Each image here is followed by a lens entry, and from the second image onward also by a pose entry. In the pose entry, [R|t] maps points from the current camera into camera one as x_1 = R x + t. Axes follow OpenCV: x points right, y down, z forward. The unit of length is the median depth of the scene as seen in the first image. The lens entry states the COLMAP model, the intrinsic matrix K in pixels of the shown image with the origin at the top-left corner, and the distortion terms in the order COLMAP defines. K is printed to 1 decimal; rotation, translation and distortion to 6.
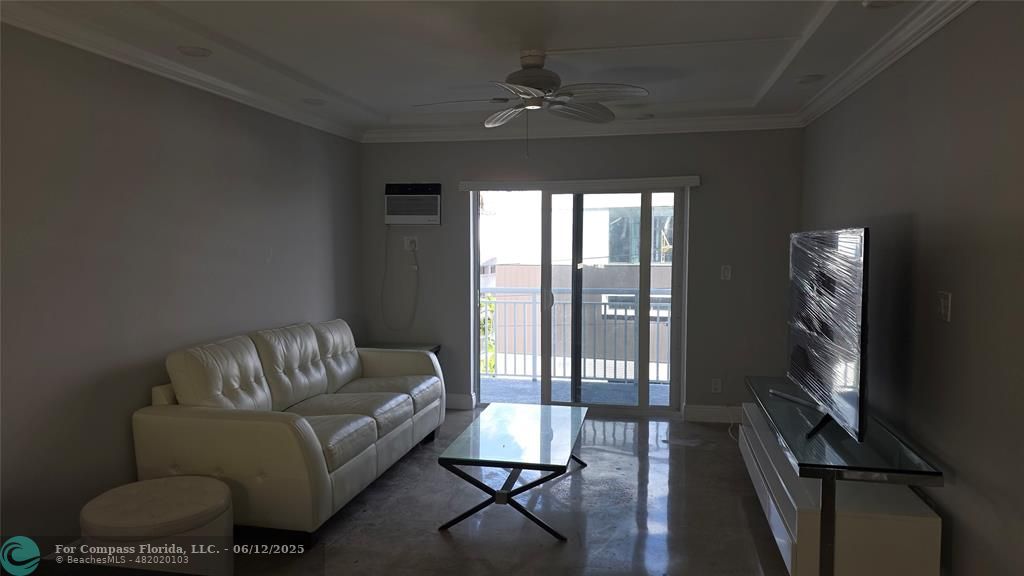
lens RADIAL K [[688.3, 0, 514.0], [0, 688.3, 291.1], [0, 0, 1]] dist [0.035313, -0.018044]
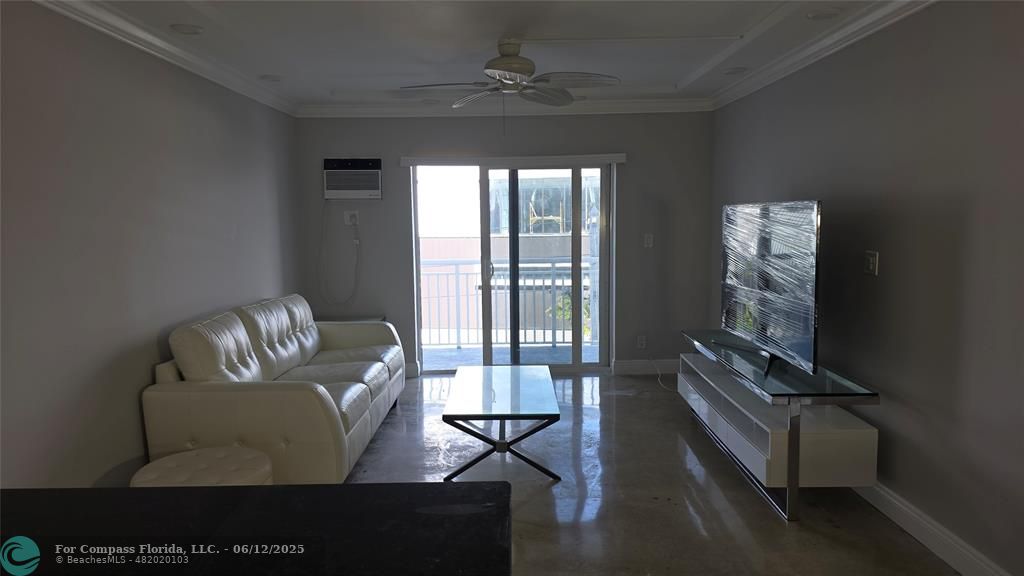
lens RADIAL K [[688.3, 0, 508.8], [0, 688.3, 284.0], [0, 0, 1]] dist [0.035313, -0.018044]
pose [[0.980931, -0.031276, 0.191825, -0.140972], [0.025443, 0.999138, 0.032797, 0.000917], [-0.192685, -0.027291, 0.980881, -0.054695]]
